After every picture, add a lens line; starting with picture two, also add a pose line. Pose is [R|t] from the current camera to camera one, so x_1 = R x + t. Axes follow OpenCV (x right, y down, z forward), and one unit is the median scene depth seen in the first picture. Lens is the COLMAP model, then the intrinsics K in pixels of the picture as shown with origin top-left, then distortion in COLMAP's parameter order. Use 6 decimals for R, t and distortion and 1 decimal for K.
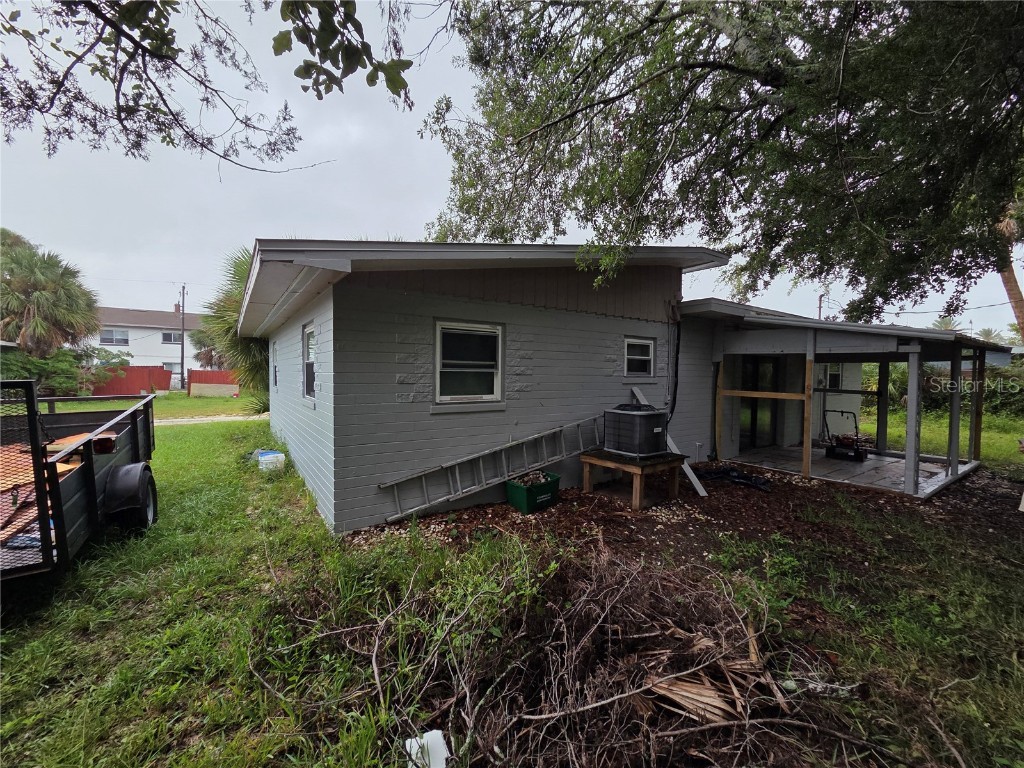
lens RADIAL K [[416.7, 0, 512.6], [0, 416.7, 385.7], [0, 0, 1]] dist [0.003742, -0.000447]
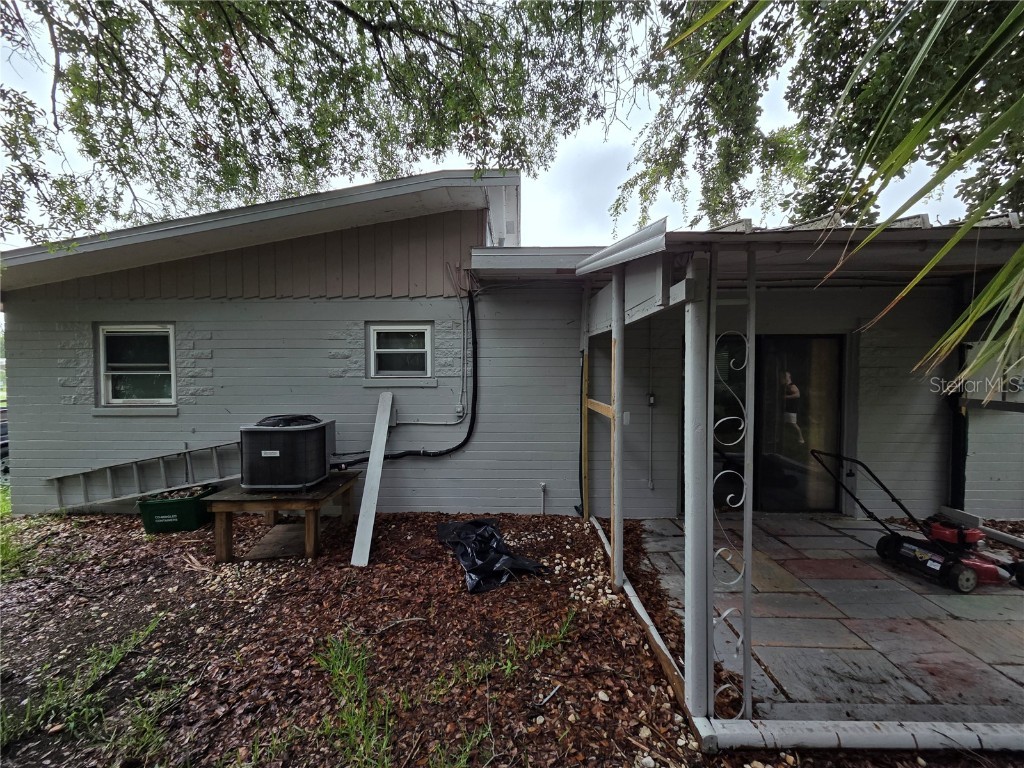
lens RADIAL K [[416.7, 0, 511.1], [0, 416.7, 382.2], [0, 0, 1]] dist [0.003742, -0.000447]
pose [[0.810019, -0.000450, -0.586403, 1.126444], [-0.004332, 0.999968, -0.006750, -0.011974], [0.586387, 0.008008, 0.809991, 0.686634]]
